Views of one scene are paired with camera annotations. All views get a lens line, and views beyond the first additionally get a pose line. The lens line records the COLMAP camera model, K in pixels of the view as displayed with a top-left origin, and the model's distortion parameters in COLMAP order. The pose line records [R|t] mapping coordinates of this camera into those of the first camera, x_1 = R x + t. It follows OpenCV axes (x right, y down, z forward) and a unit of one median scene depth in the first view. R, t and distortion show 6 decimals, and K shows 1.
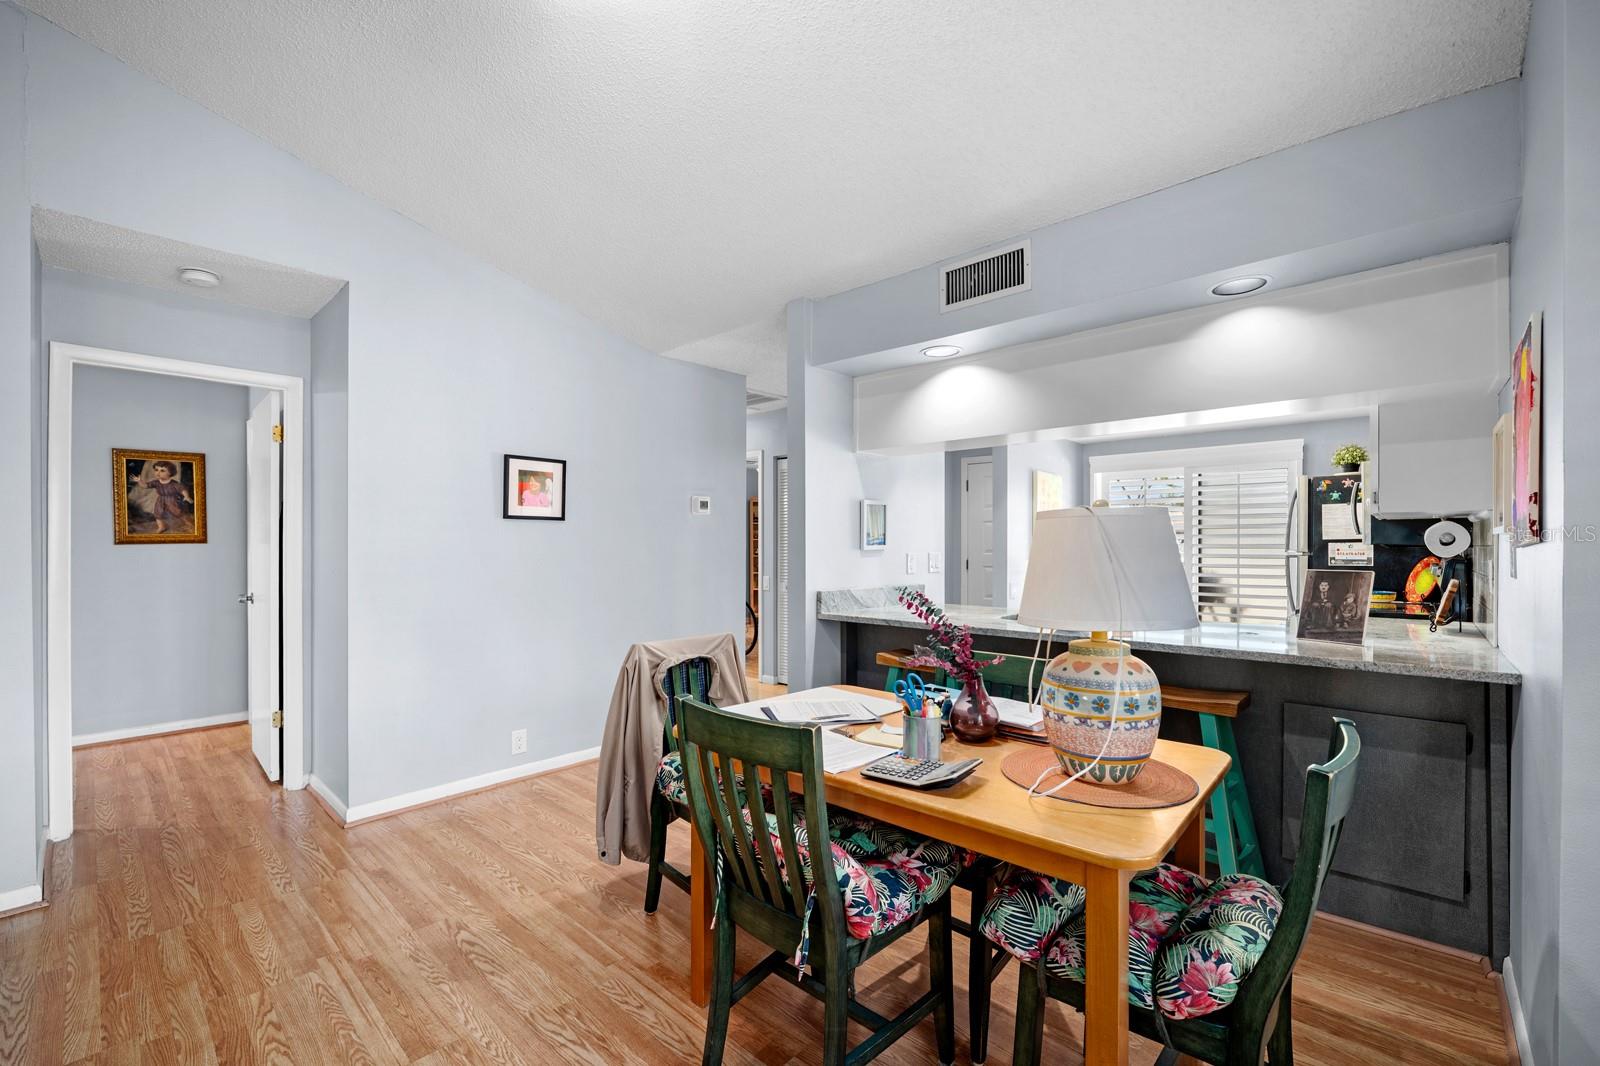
lens RADIAL K [[670.2, 0, 809.8], [0, 670.2, 543.0], [0, 0, 1]] dist [-0.012908, 0.000206]
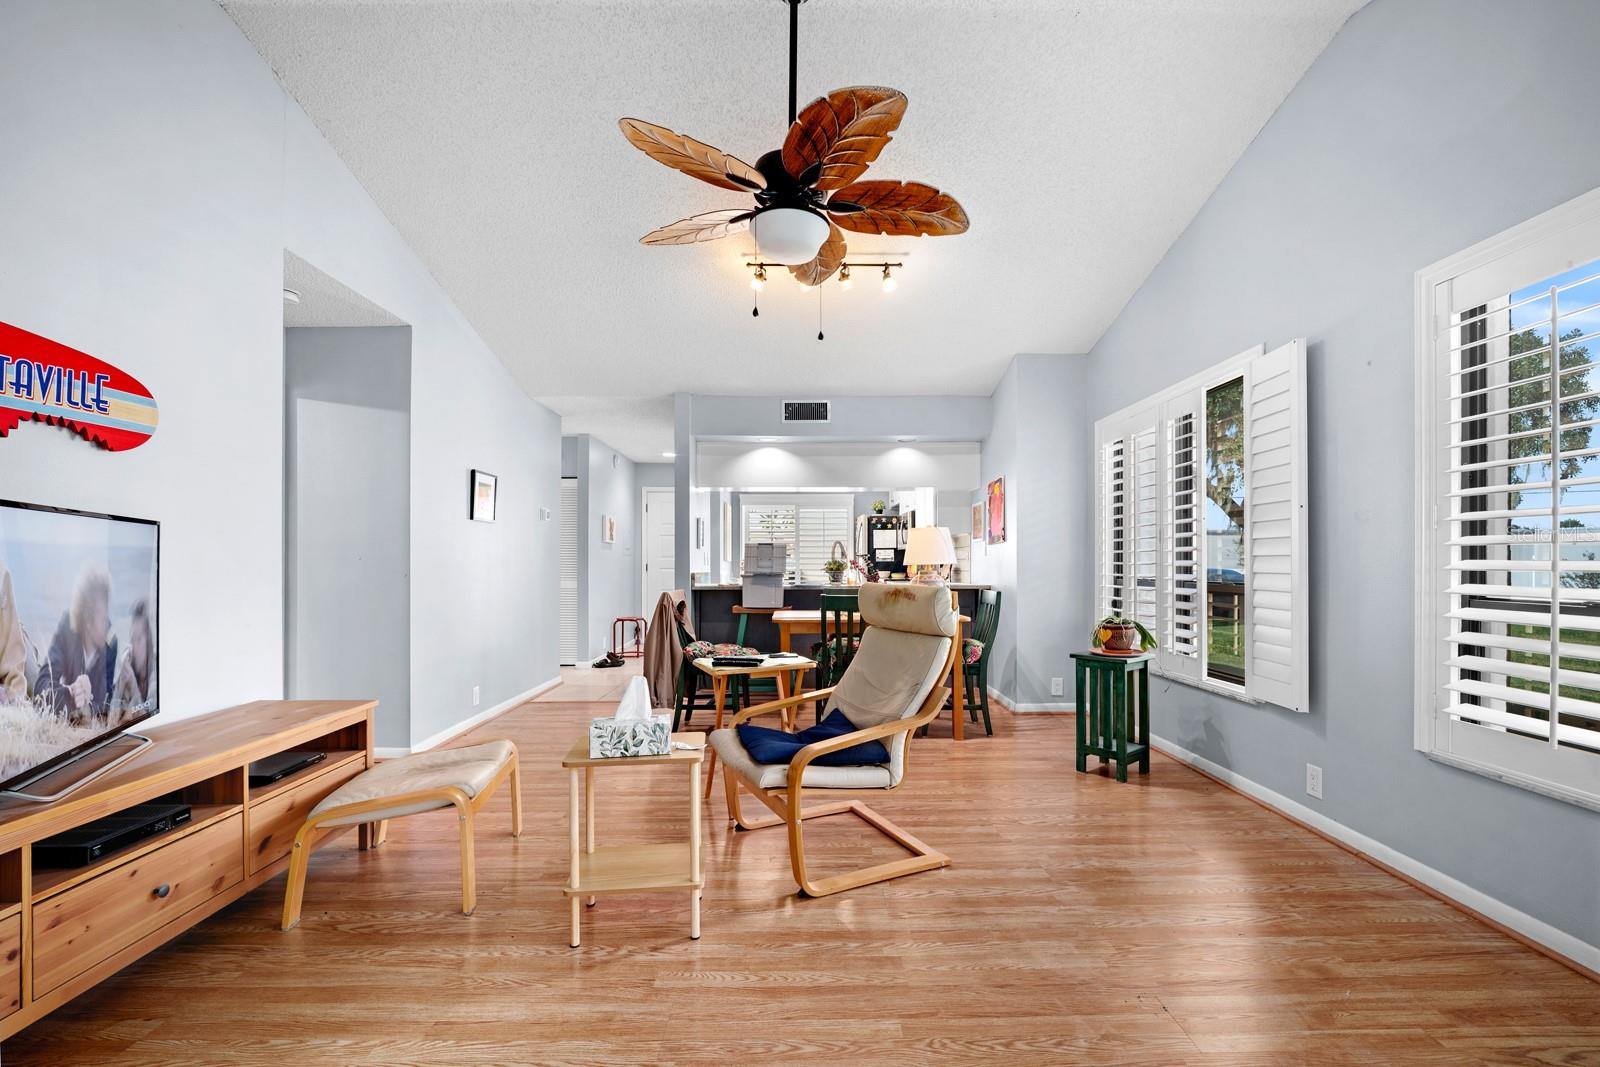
lens RADIAL K [[670.2, 0, 809.8], [0, 670.2, 543.5], [0, 0, 1]] dist [-0.012908, 0.000206]
pose [[0.727716, 0.019230, 0.685609, -0.881200], [0.001150, 0.999571, -0.029258, 0.047071], [-0.685878, 0.022080, 0.727382, -0.370729]]
